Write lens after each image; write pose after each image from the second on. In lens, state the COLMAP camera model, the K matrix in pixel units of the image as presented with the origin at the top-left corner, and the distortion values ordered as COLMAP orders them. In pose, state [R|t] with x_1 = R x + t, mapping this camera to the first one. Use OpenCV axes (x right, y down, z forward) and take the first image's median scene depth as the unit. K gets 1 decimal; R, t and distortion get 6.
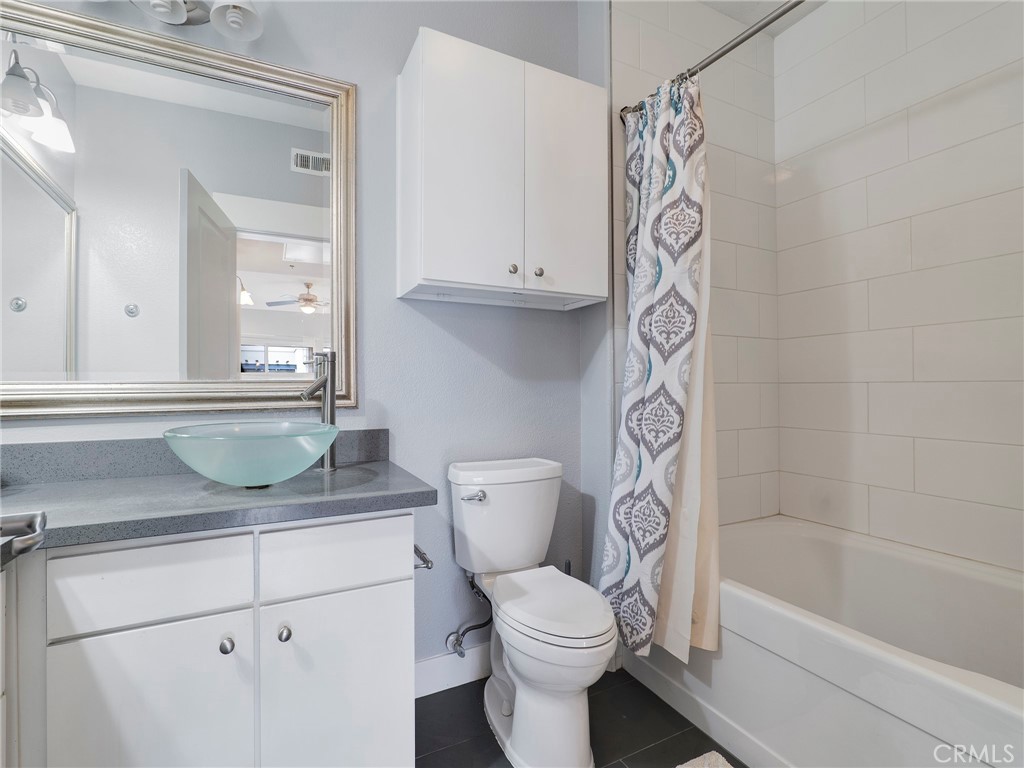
lens RADIAL K [[480.2, 0, 503.1], [0, 480.2, 387.8], [0, 0, 1]] dist [-0.006239, 0.000063]
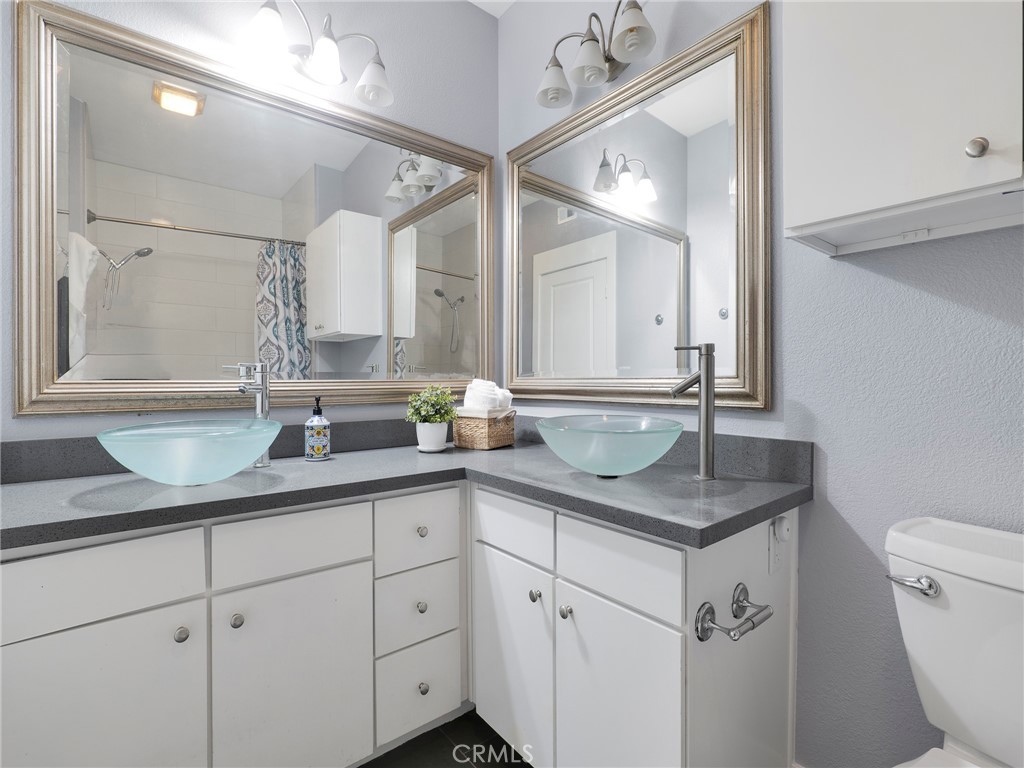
lens RADIAL K [[488.5, 0, 509.2], [0, 488.5, 381.2], [0, 0, 1]] dist [0.002270, 0.000461]
pose [[0.236283, 0.008812, -0.971644, 0.384005], [-0.009019, 0.999936, 0.006875, -0.008110], [0.971642, 0.007139, 0.236347, 0.403548]]
